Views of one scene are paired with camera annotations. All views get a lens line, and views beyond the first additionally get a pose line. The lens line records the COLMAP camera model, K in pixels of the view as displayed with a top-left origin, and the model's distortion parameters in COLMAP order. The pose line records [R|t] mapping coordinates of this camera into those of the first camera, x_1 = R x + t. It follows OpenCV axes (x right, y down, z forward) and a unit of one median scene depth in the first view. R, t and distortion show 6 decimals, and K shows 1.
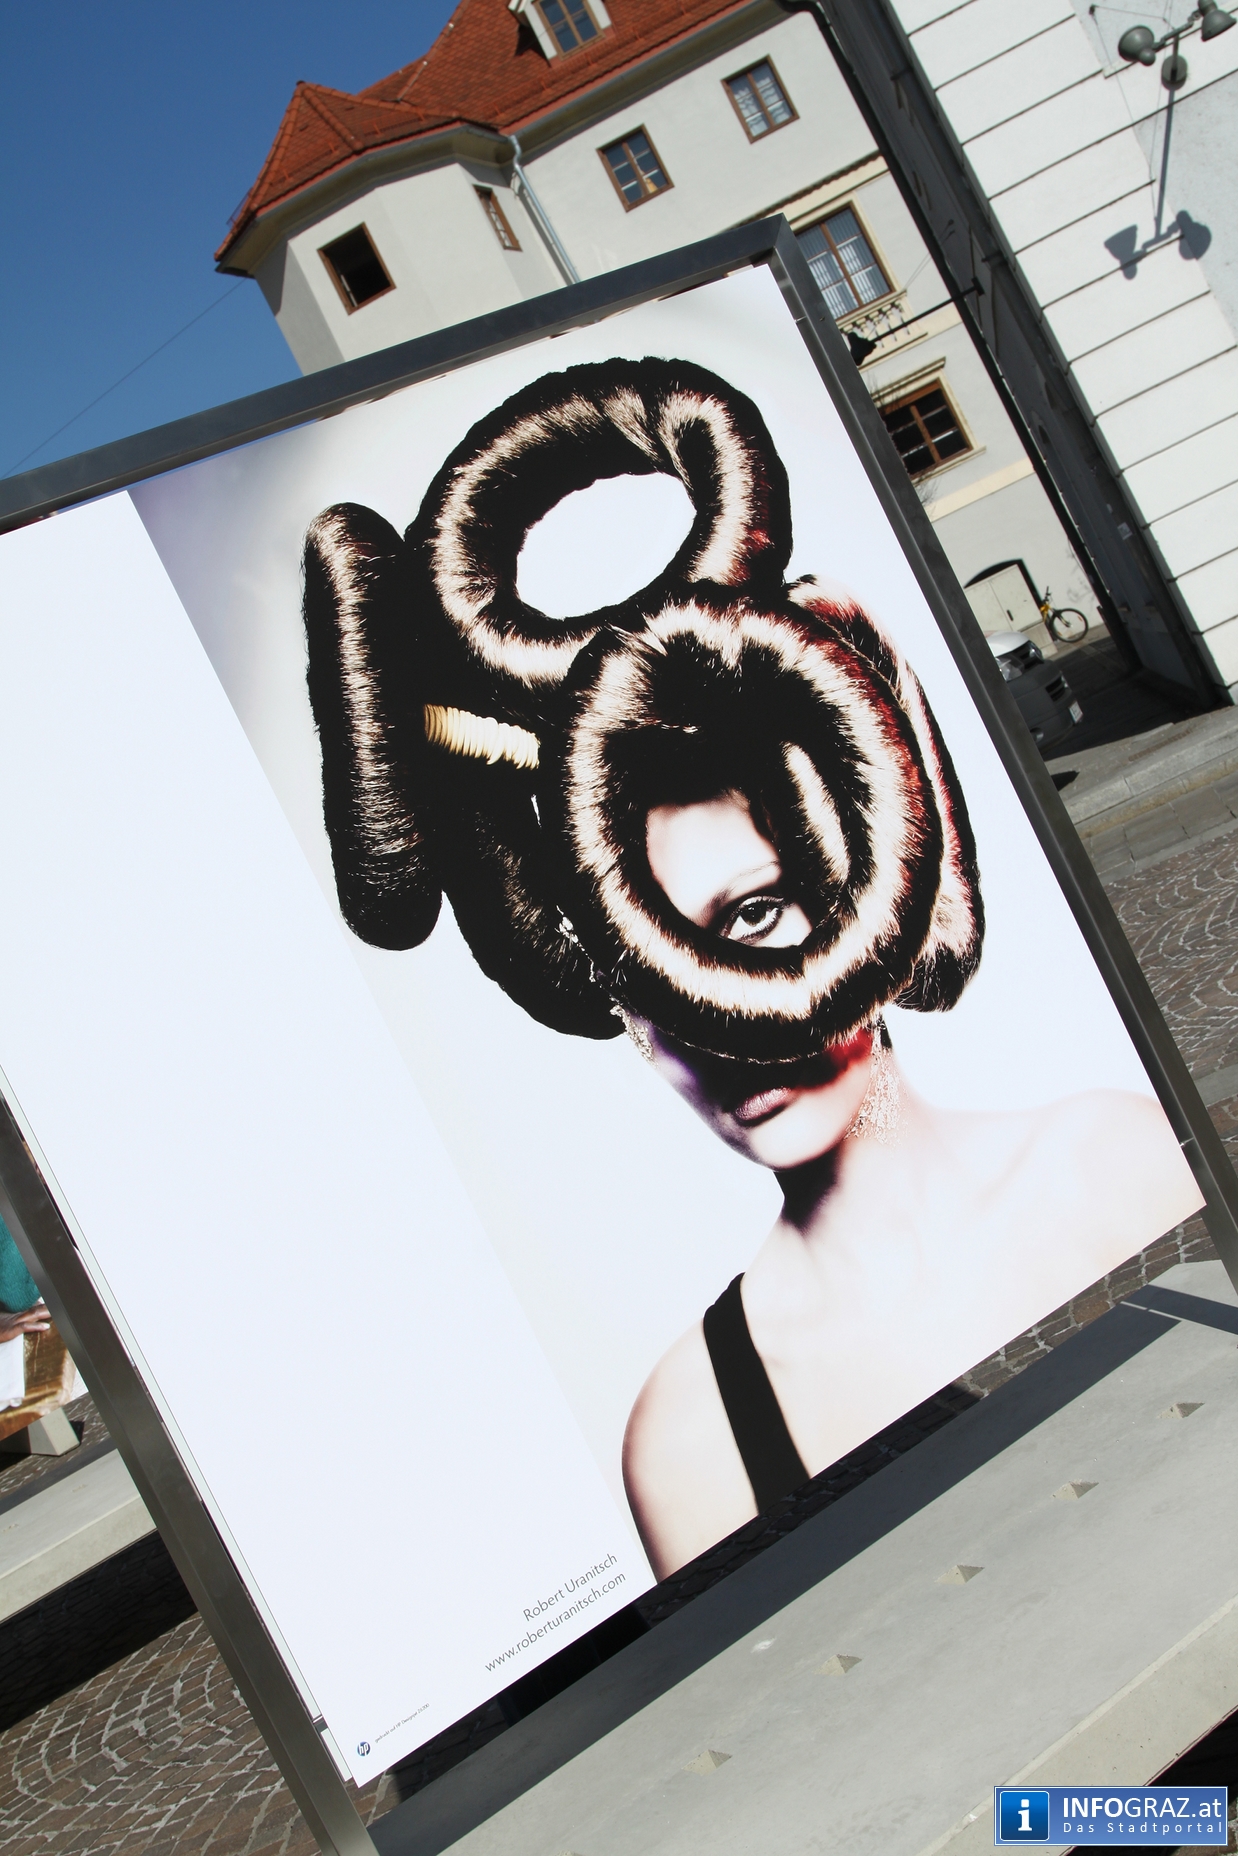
lens RADIAL K [[2473.2, 0, 619.0], [0, 2473.2, 928.0], [0, 0, 1]] dist [-0.034198, 0.008644]
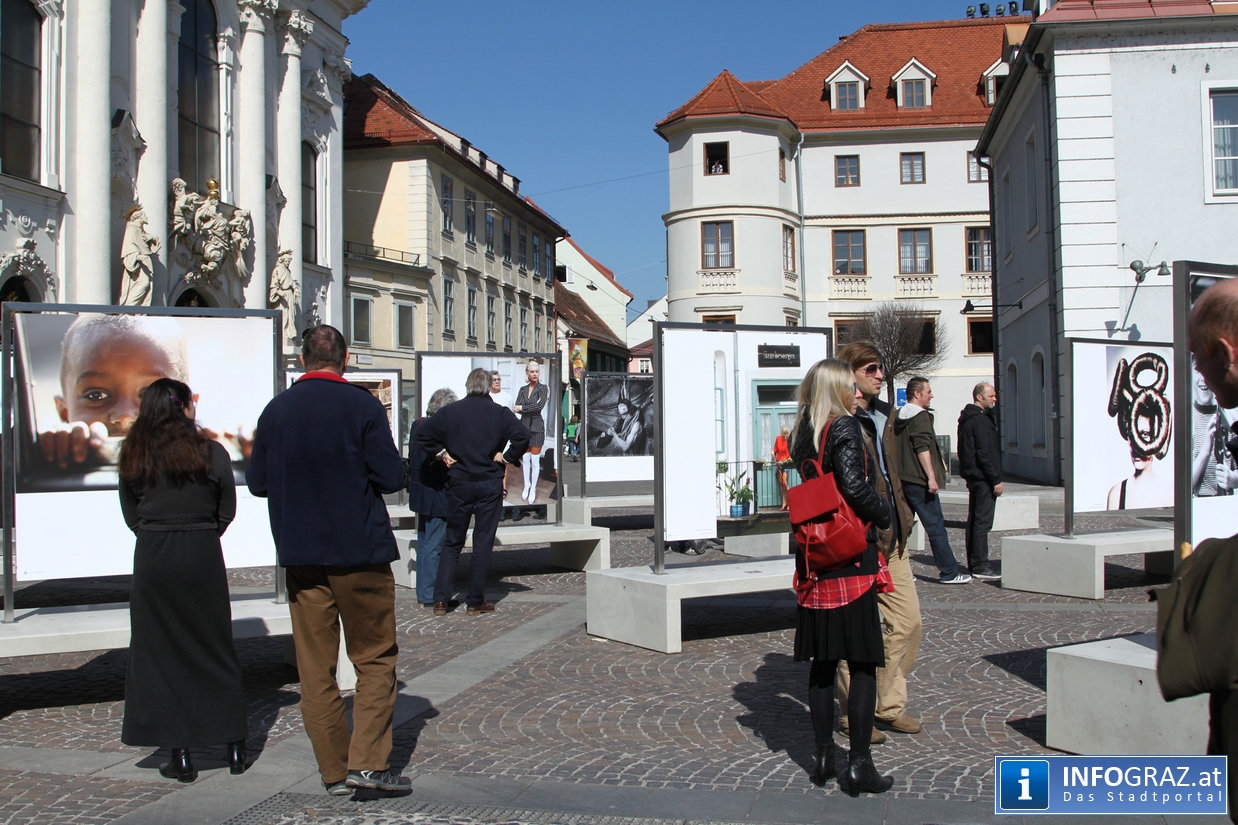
lens RADIAL K [[1373.1, 0, 619.0], [0, 1373.1, 412.5], [0, 0, 1]] dist [-0.135984, 0.113906]
pose [[0.904022, 0.427479, -0.002504, -0.086578], [-0.426579, 0.901707, -0.070387, 0.055694], [-0.027832, 0.064699, 0.997517, -0.183208]]
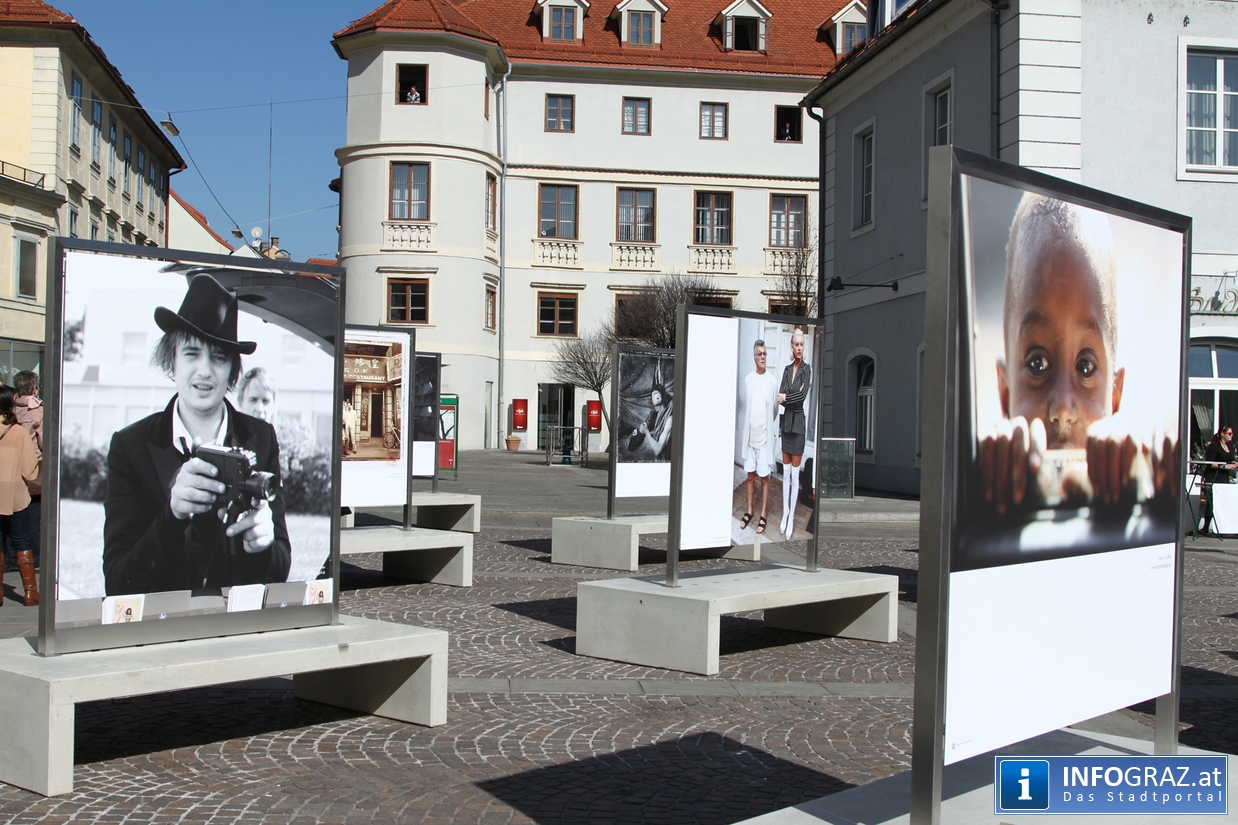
lens RADIAL K [[1593.3, 0, 619.0], [0, 1593.3, 412.5], [0, 0, 1]] dist [-0.083301, 0.098933]
pose [[0.846210, 0.458179, 0.272030, -0.184264], [-0.418374, 0.887465, -0.193309, 0.097624], [-0.329987, 0.049770, 0.942673, -0.101111]]
